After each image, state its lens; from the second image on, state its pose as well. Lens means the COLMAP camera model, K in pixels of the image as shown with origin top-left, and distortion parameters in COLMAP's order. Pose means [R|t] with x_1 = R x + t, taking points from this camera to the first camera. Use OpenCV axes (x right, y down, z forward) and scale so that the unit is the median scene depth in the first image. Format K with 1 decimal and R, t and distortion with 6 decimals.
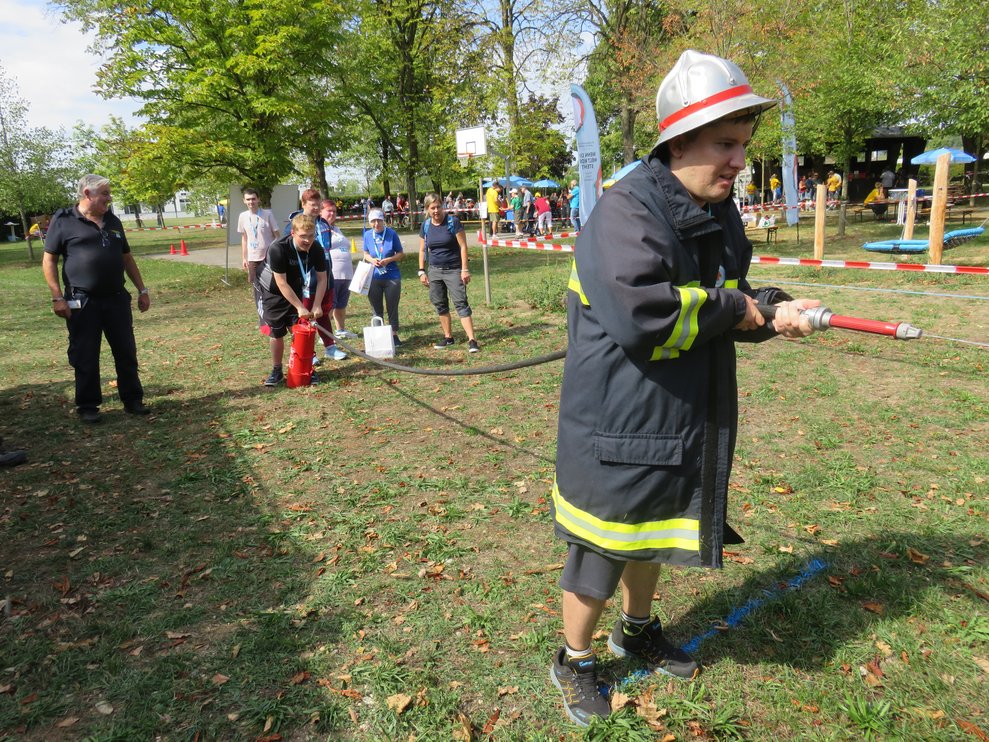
lens RADIAL K [[750.1, 0, 483.3], [0, 750.1, 371.4], [0, 0, 1]] dist [-0.014198, -0.009557]
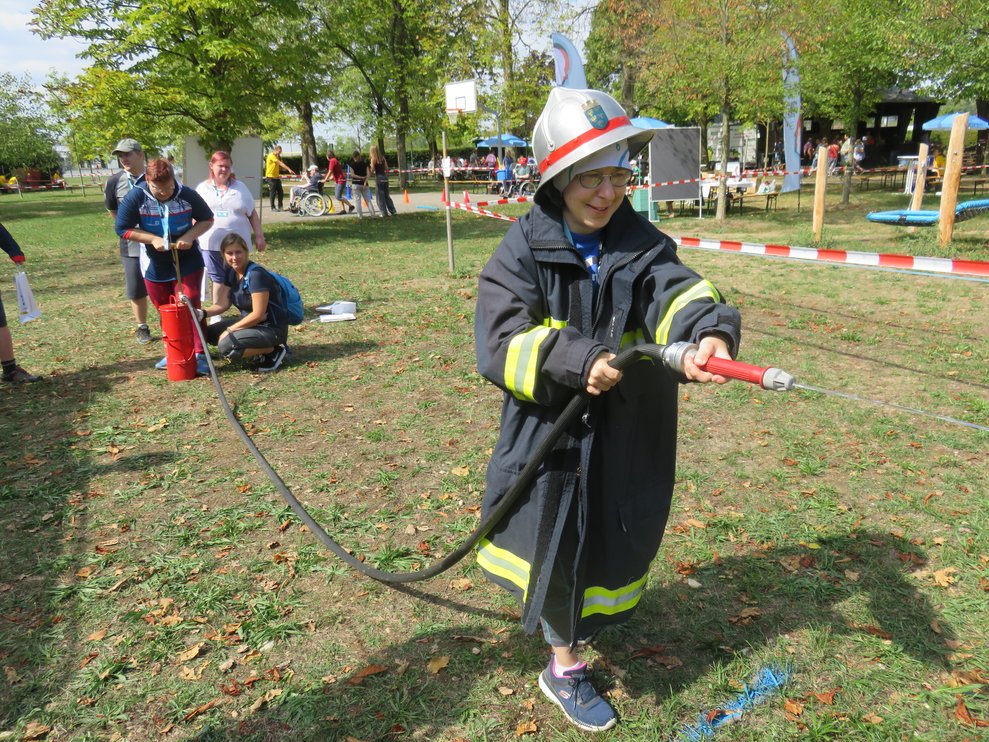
lens RADIAL K [[727.6, 0, 494.5], [0, 727.6, 371.0], [0, 0, 1]] dist [-0.029976, 0.007828]
pose [[0.999808, 0.019537, -0.001340, 0.049408], [-0.019432, 0.998257, 0.055724, -0.016377], [0.002426, -0.055688, 0.998445, 0.090893]]
